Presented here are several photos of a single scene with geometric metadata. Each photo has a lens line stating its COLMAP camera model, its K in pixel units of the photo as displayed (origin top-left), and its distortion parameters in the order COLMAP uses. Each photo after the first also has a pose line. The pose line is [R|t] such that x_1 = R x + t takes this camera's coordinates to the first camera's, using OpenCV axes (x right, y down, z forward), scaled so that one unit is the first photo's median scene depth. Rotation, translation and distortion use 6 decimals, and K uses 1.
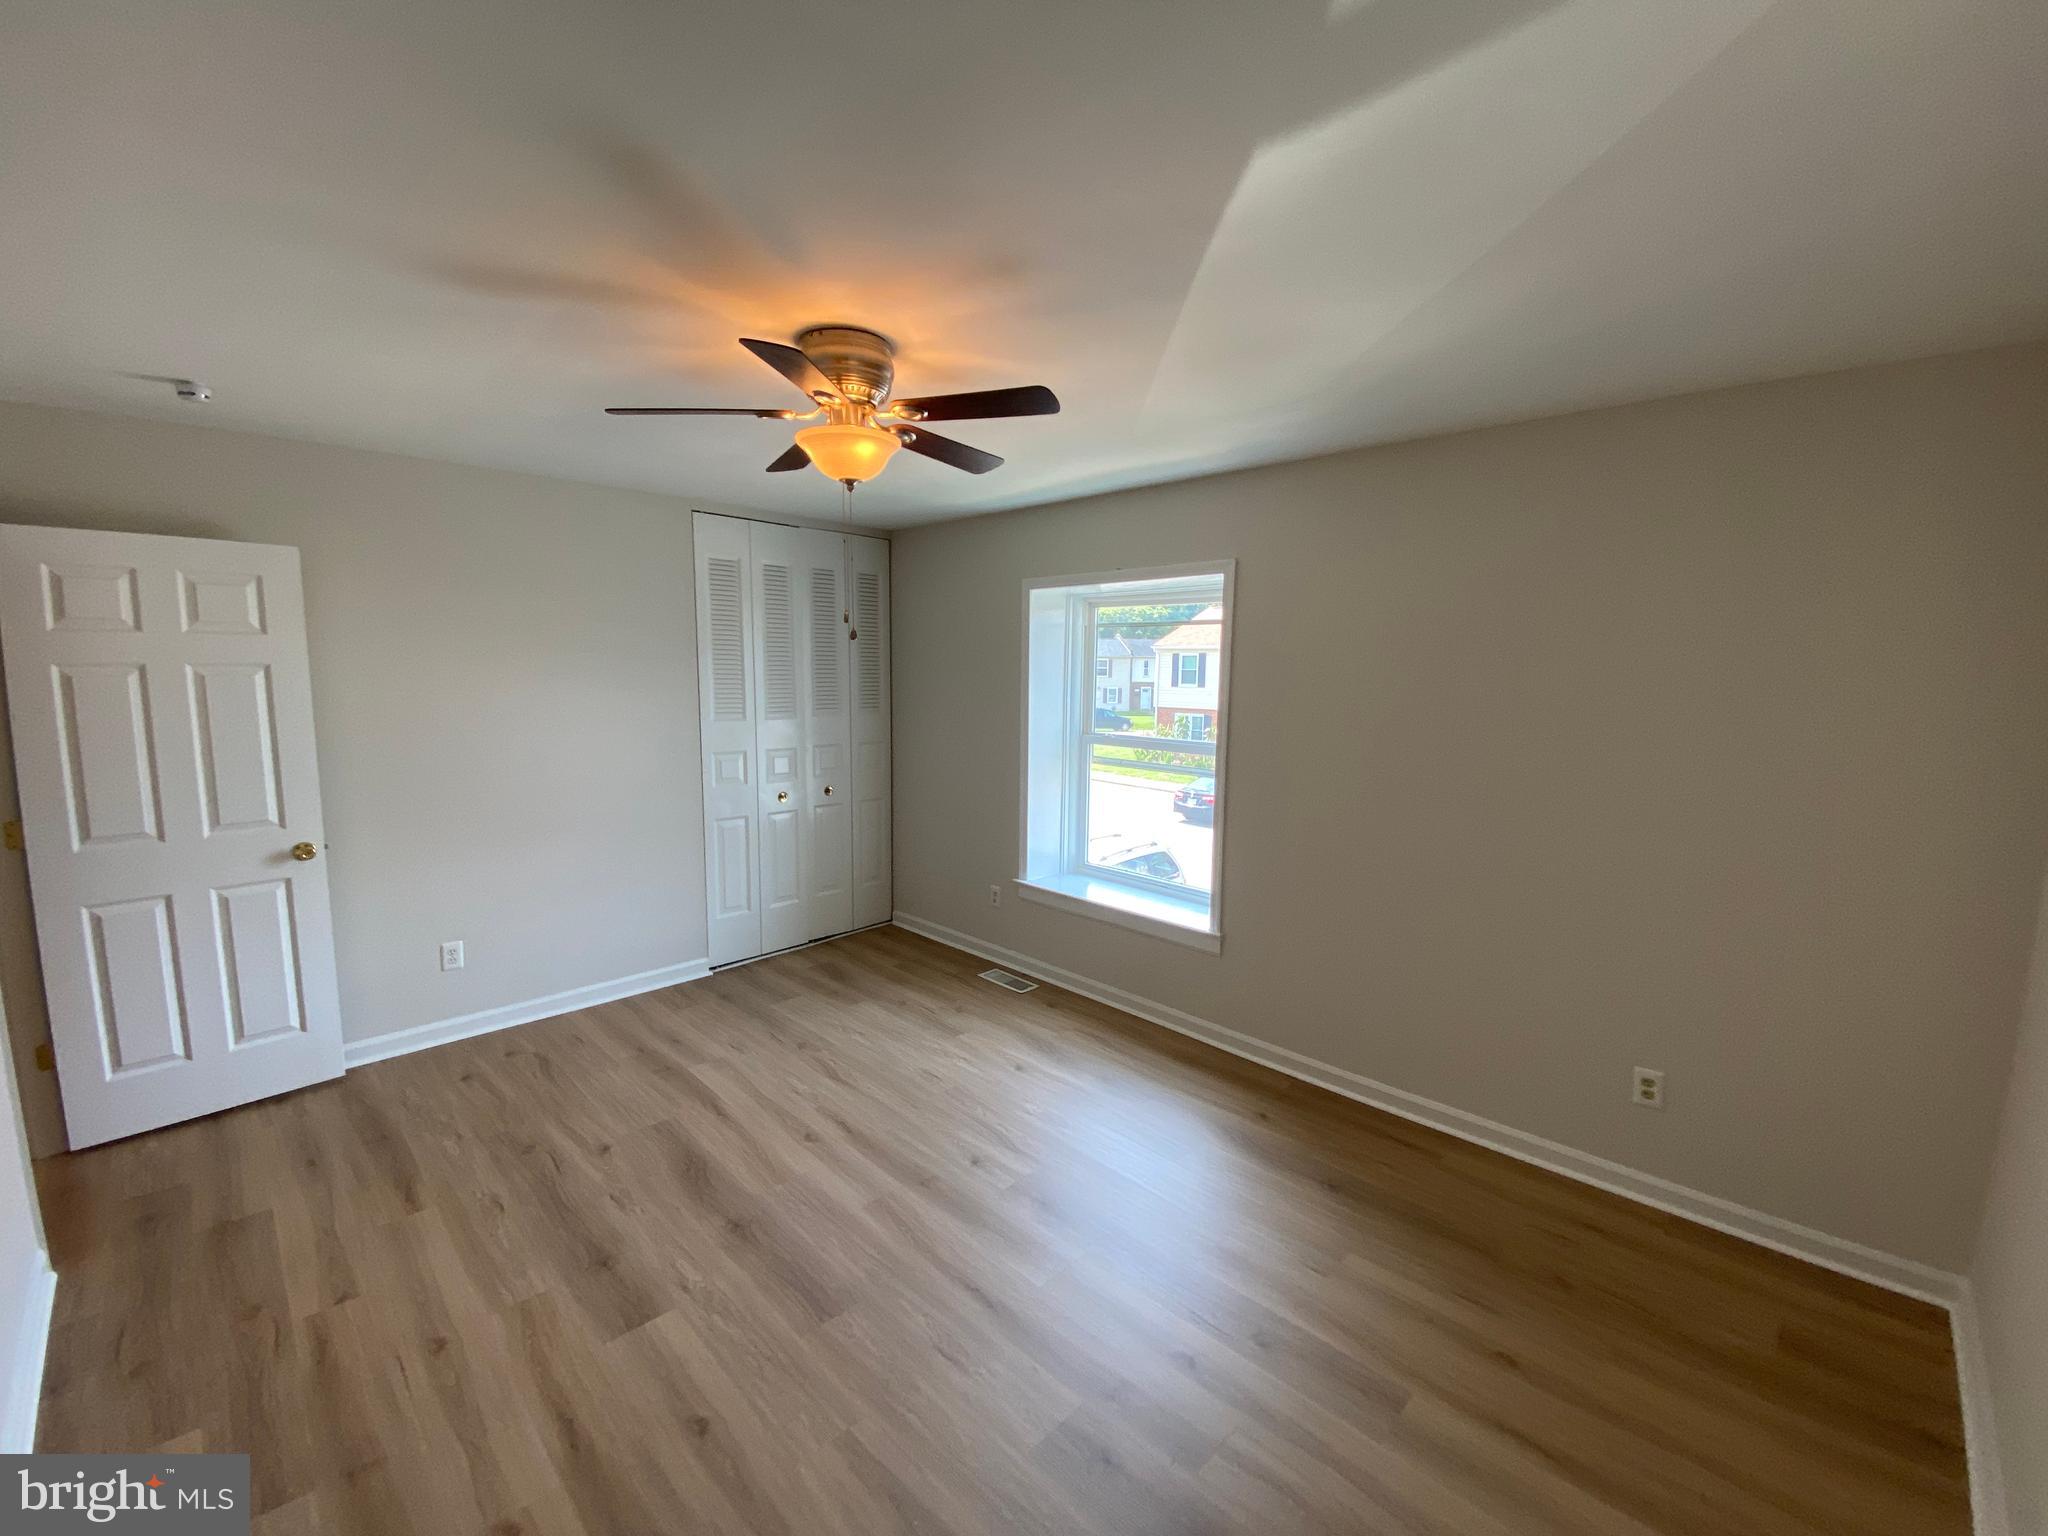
lens RADIAL K [[834.3, 0, 1025.4], [0, 834.3, 774.9], [0, 0, 1]] dist [0.024614, -0.022777]
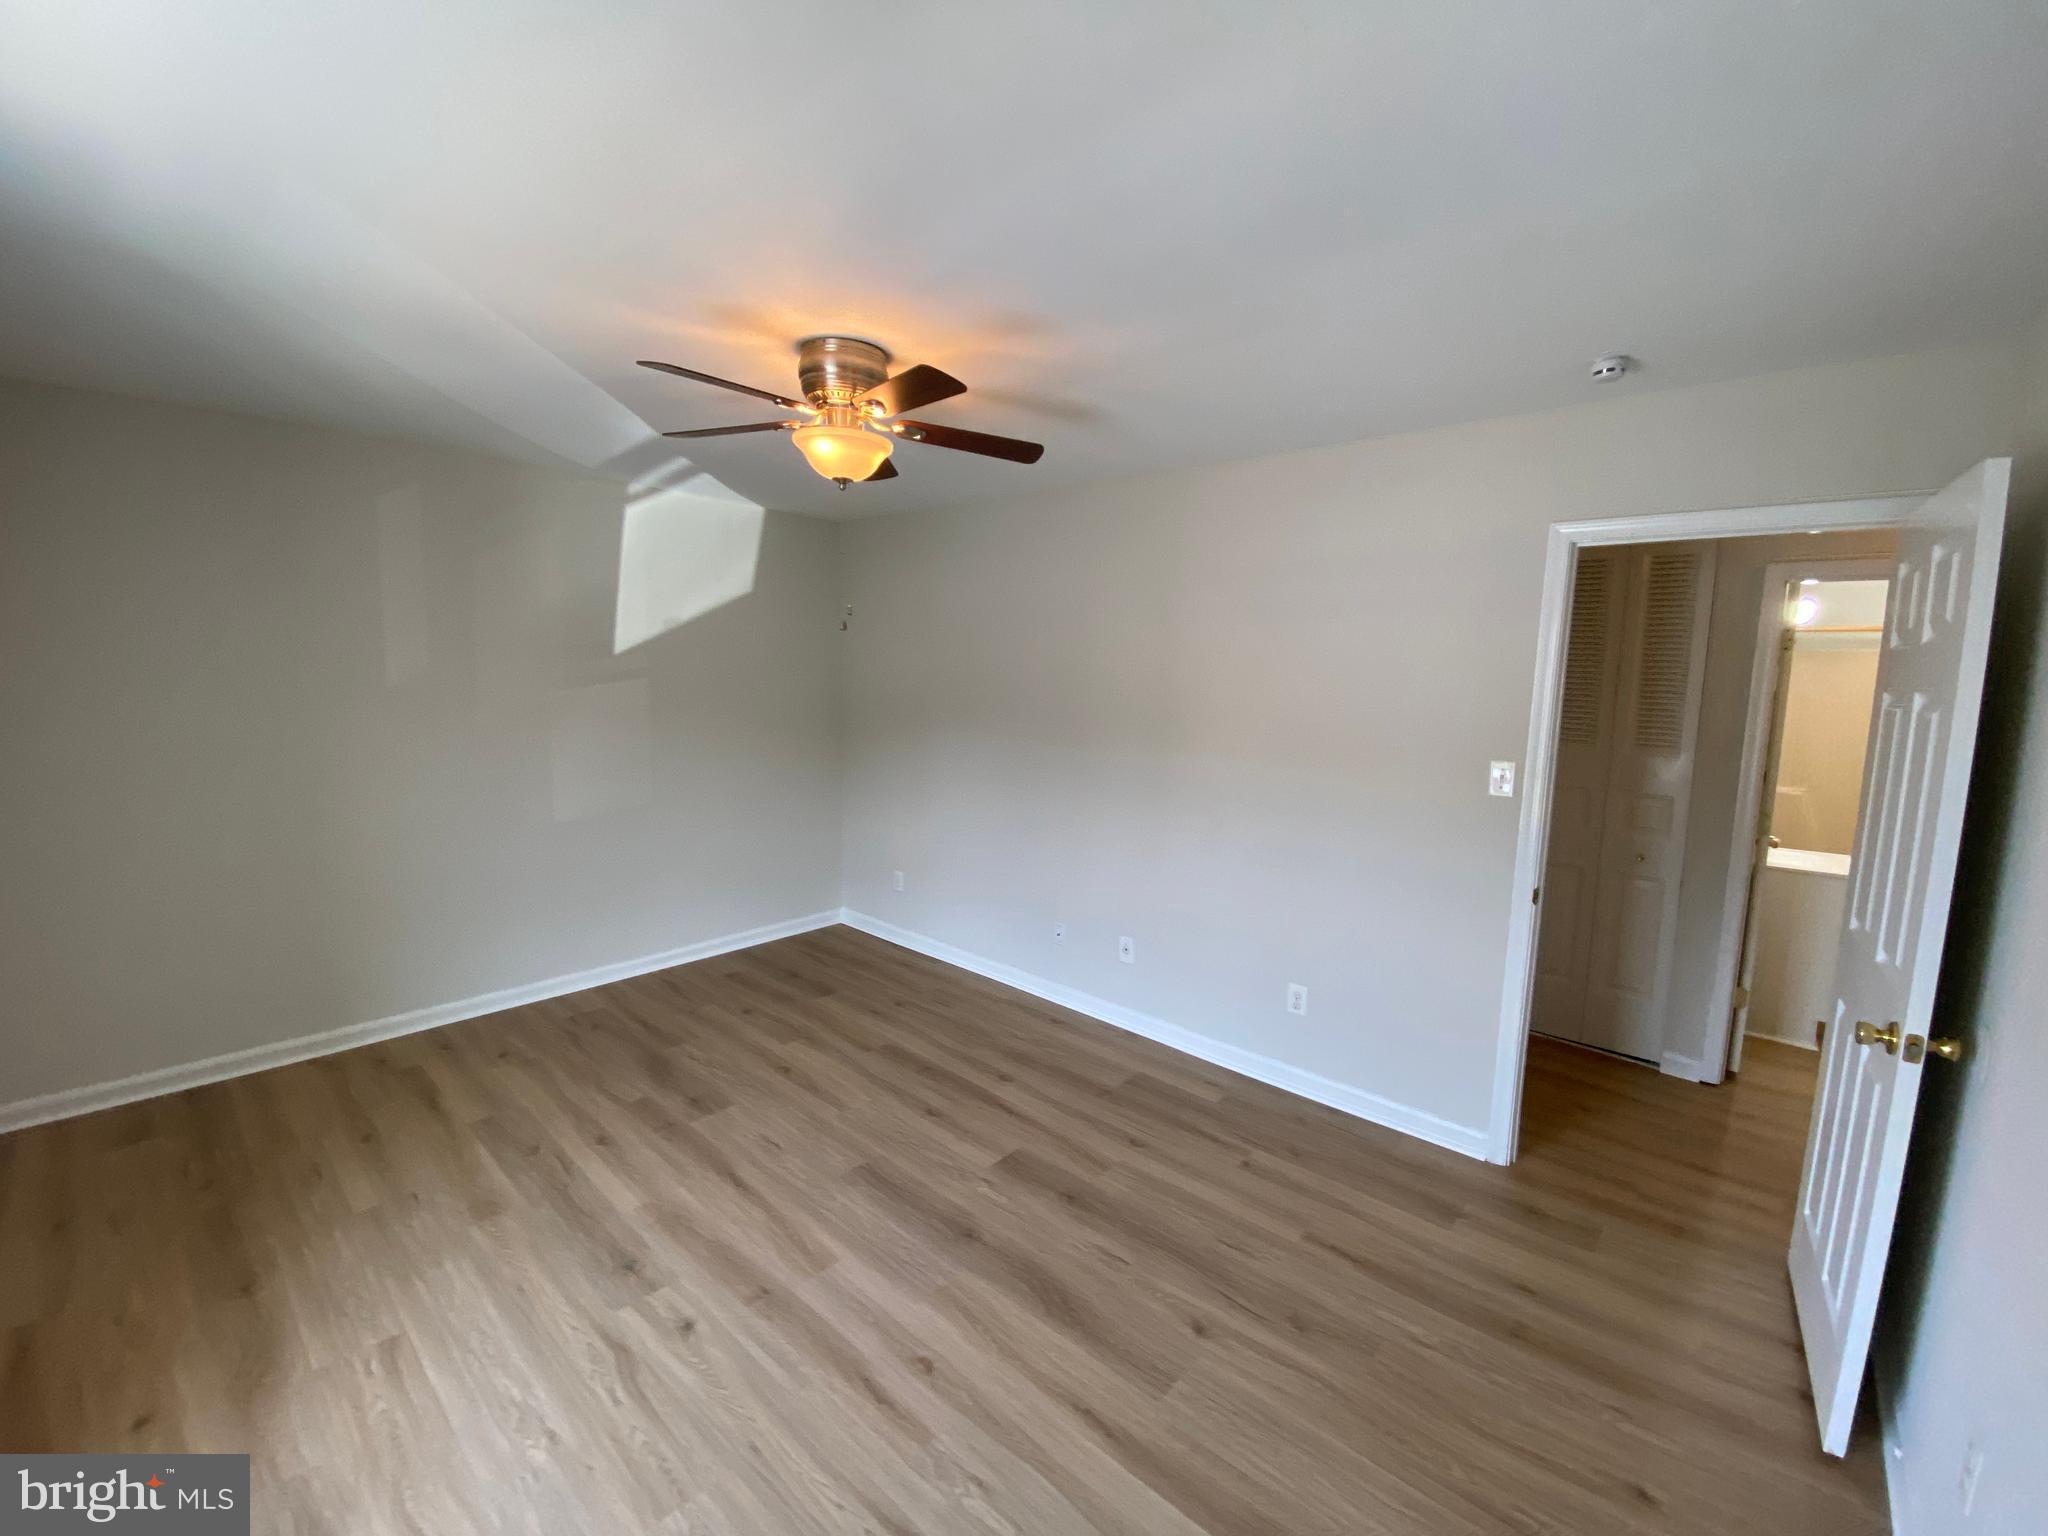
lens RADIAL K [[834.3, 0, 1025.4], [0, 834.3, 774.9], [0, 0, 1]] dist [0.024614, -0.022777]
pose [[-0.997562, -0.035404, -0.060131, -0.289646], [-0.049636, 0.965701, 0.254867, -0.203203], [0.049045, 0.257230, -0.965105, 1.581830]]
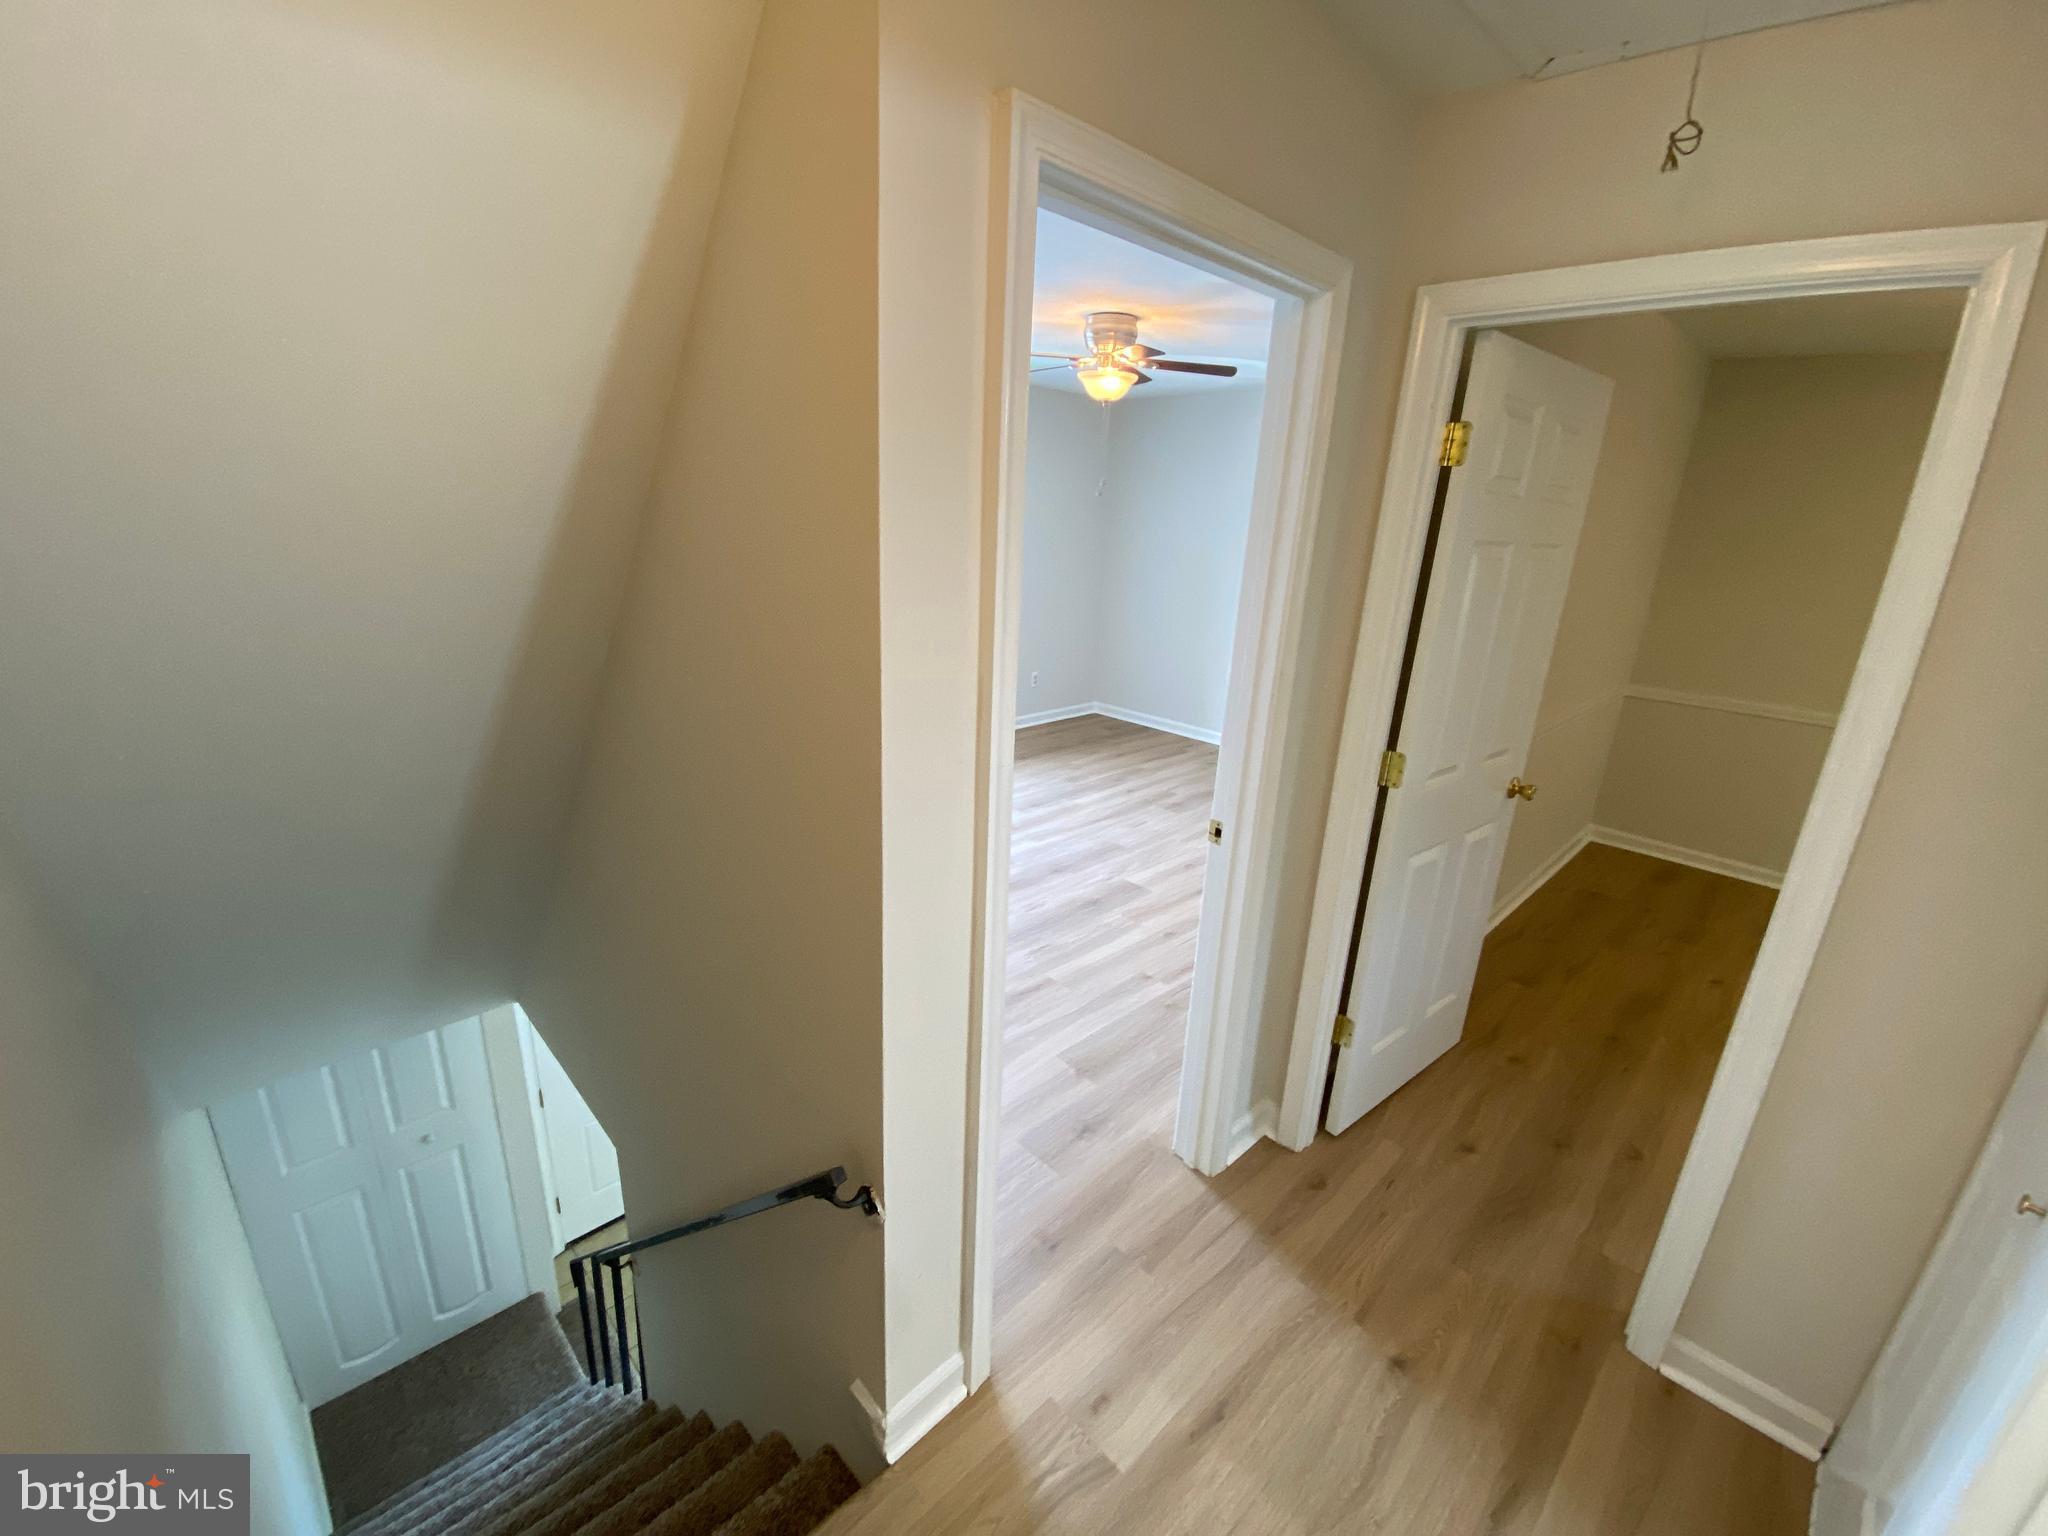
lens RADIAL K [[804.5, 0, 1024.0], [0, 804.5, 768.0], [0, 0, 1]] dist [0.024881, -0.021442]
pose [[0.028305, -0.308156, 0.950915, -1.535037], [0.088199, 0.948355, 0.304701, -0.111589], [-0.995701, 0.075245, 0.054023, 0.842002]]
